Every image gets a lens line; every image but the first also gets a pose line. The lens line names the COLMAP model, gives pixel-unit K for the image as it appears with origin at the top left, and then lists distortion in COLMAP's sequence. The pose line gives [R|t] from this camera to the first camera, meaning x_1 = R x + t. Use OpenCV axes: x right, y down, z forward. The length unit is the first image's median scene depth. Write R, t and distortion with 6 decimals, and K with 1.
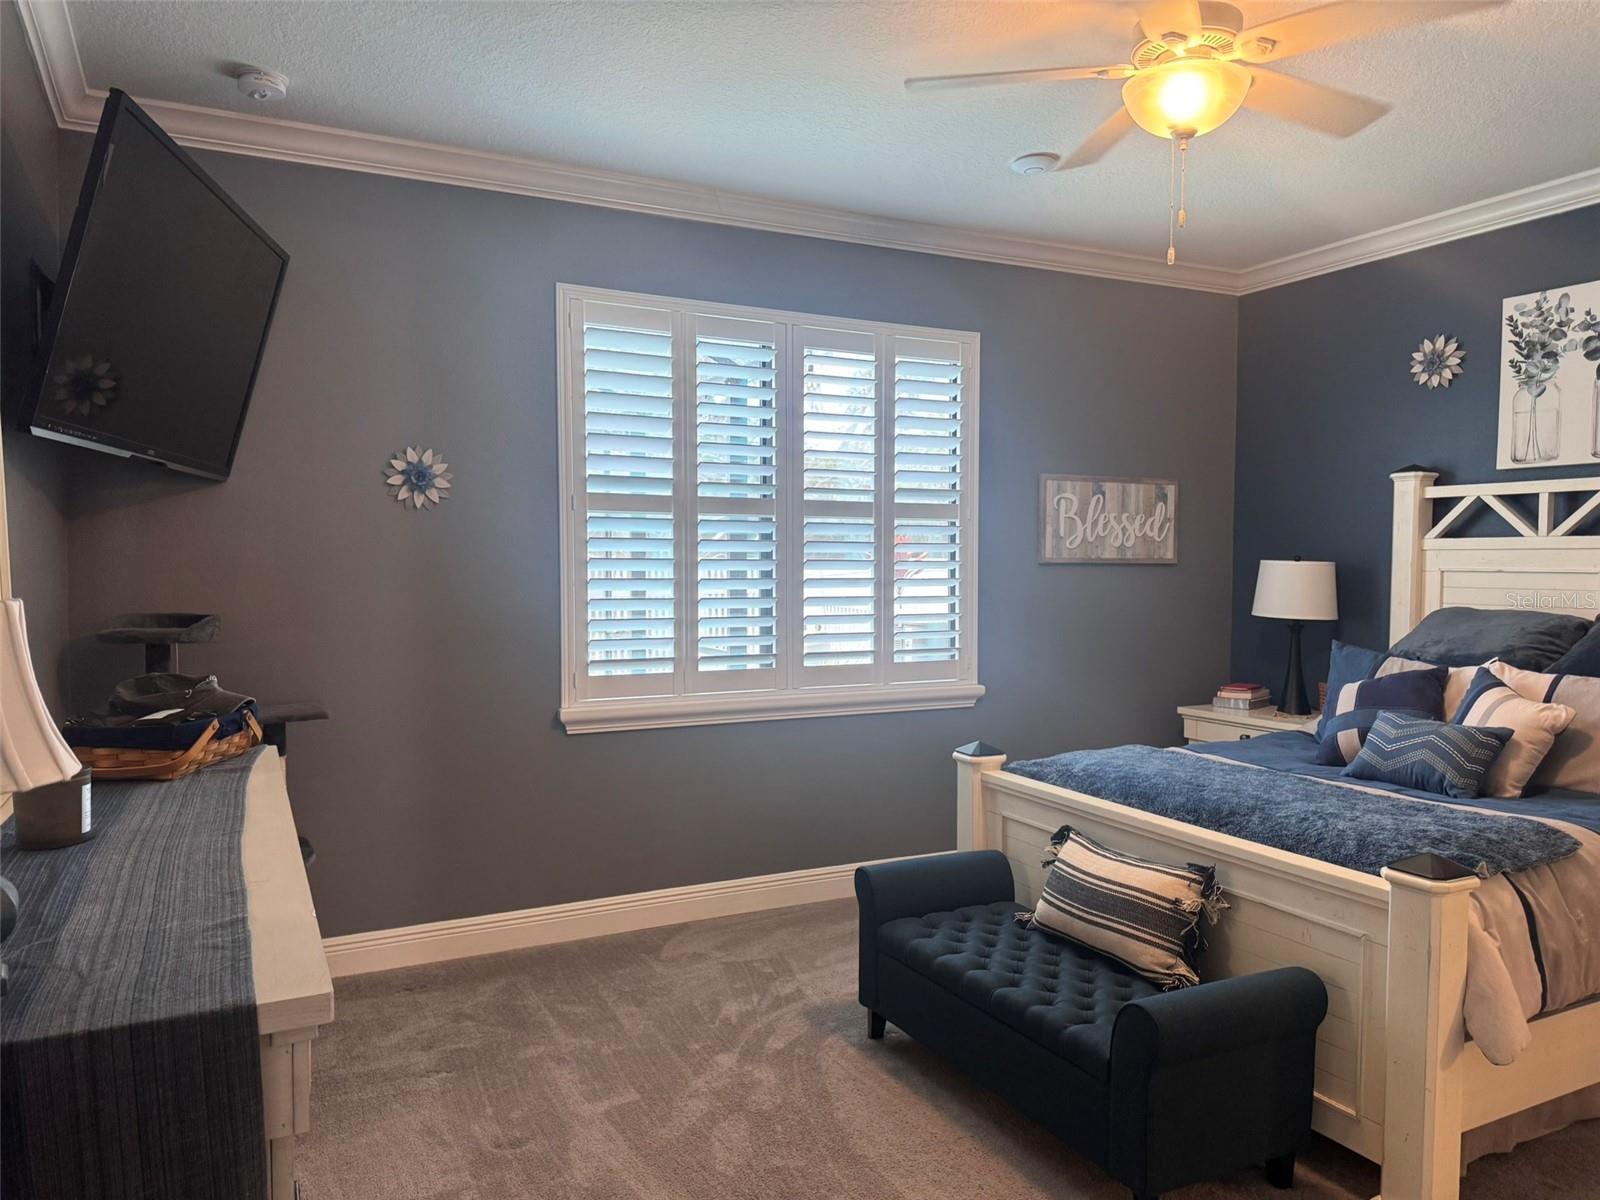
lens RADIAL K [[1136.8, 0, 798.0], [0, 1136.8, 597.6], [0, 0, 1]] dist [0.018826, -0.023030]
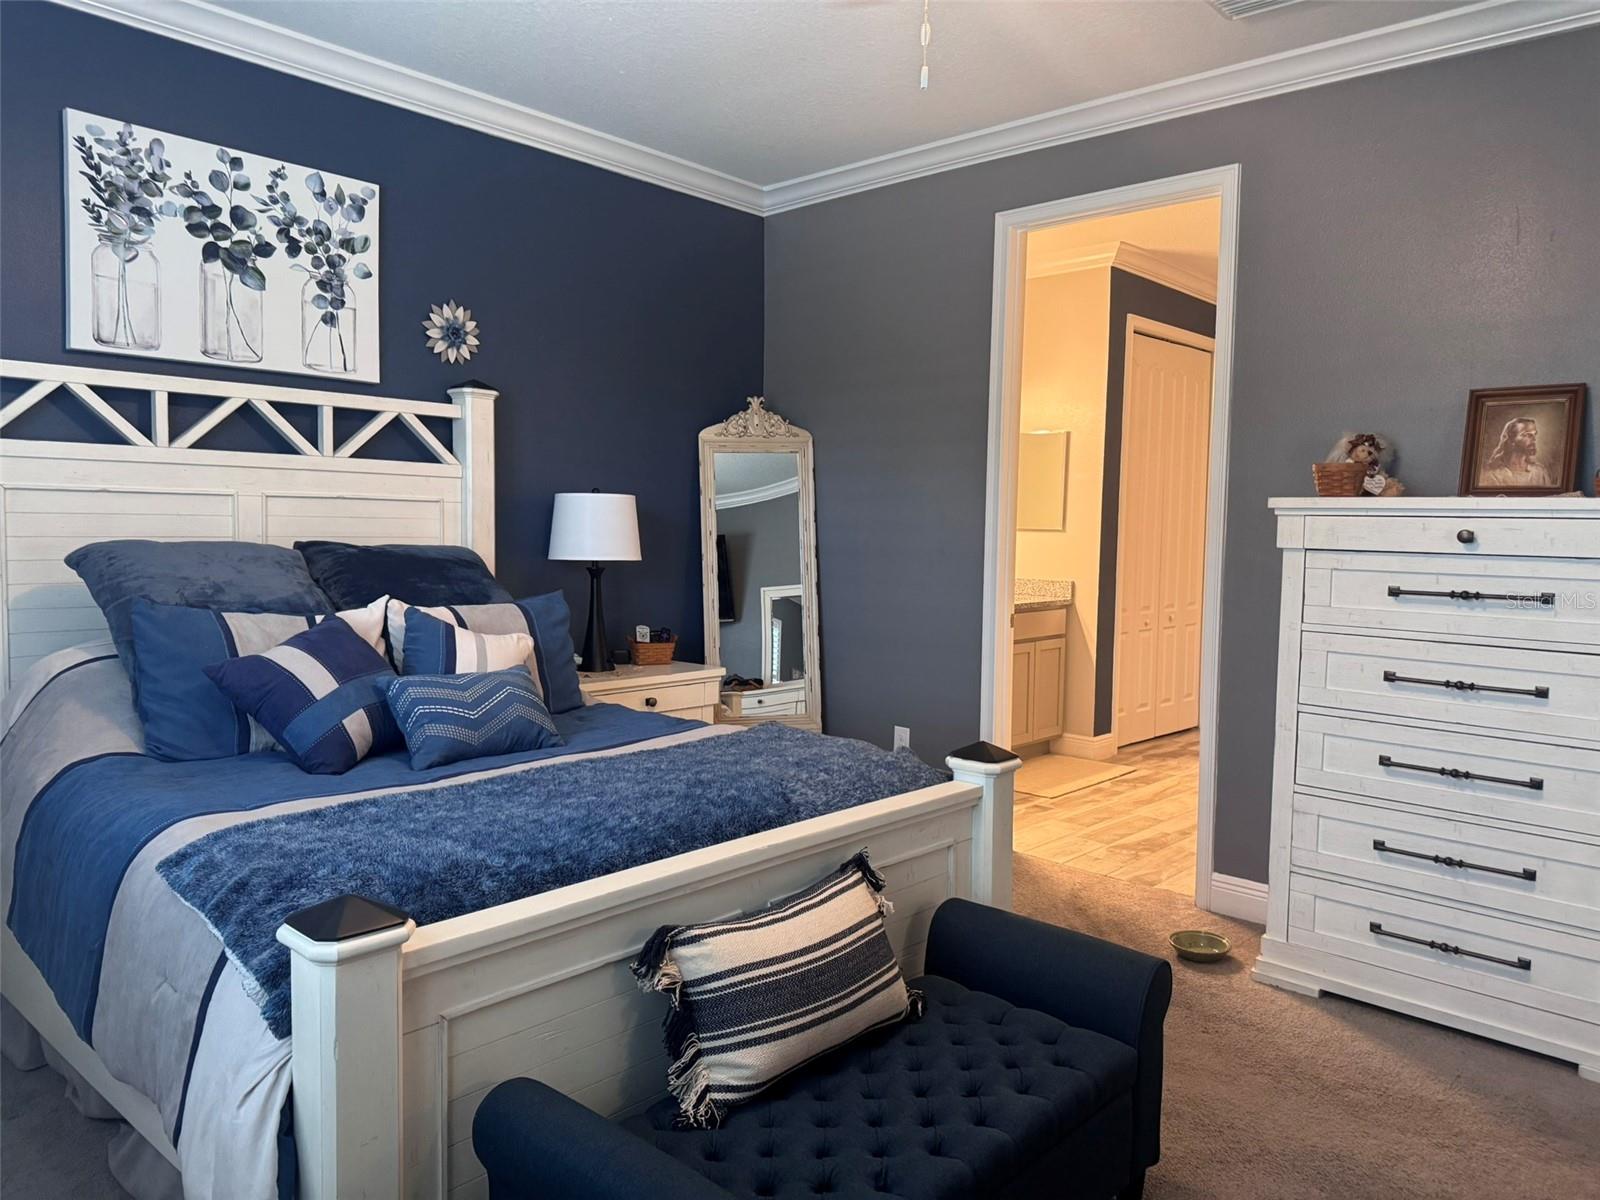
lens RADIAL K [[1136.8, 0, 798.5], [0, 1136.8, 610.2], [0, 0, 1]] dist [0.018826, -0.023030]
pose [[-0.355036, -0.095868, 0.929924, -0.250124], [-0.000047, 0.994730, 0.102531, -0.021970], [-0.934853, 0.036359, -0.353169, 0.865214]]
